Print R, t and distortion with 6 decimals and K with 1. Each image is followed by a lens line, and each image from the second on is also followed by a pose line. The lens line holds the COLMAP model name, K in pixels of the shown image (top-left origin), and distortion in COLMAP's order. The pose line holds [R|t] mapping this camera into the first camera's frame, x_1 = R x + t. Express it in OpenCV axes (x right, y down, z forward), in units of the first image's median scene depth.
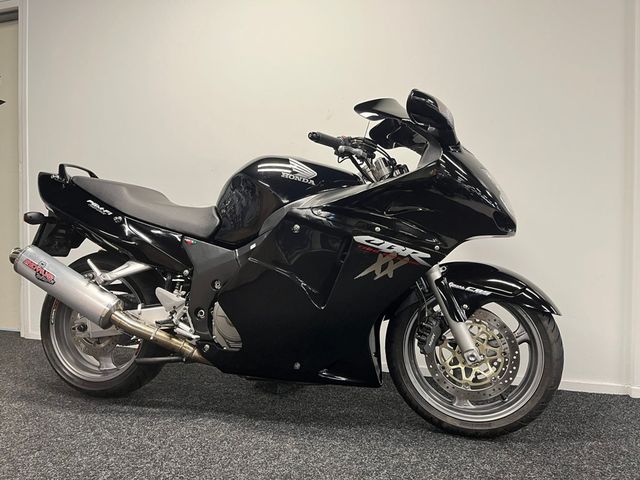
lens RADIAL K [[486.1, 0, 320.0], [0, 486.1, 240.0], [0, 0, 1]] dist [-0.000226, -0.002199]
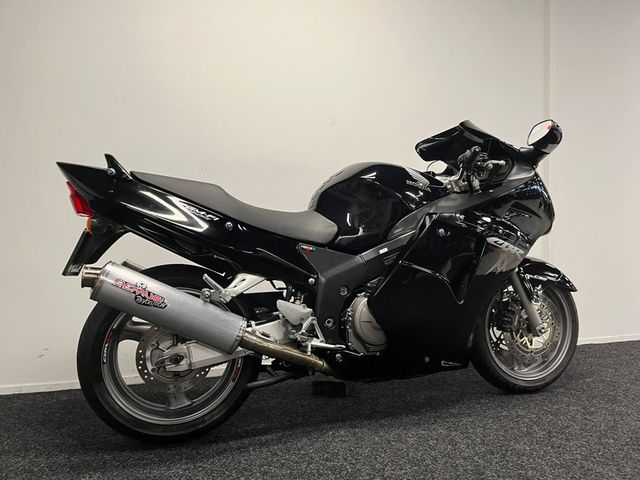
lens RADIAL K [[480.2, 0, 320.0], [0, 480.2, 240.0], [0, 0, 1]] dist [0.029633, -0.000826]
pose [[0.842076, -0.027381, 0.538664, -0.769139], [0.027590, 0.999590, 0.007680, -0.019754], [-0.538653, 0.008394, 0.842486, 0.208339]]
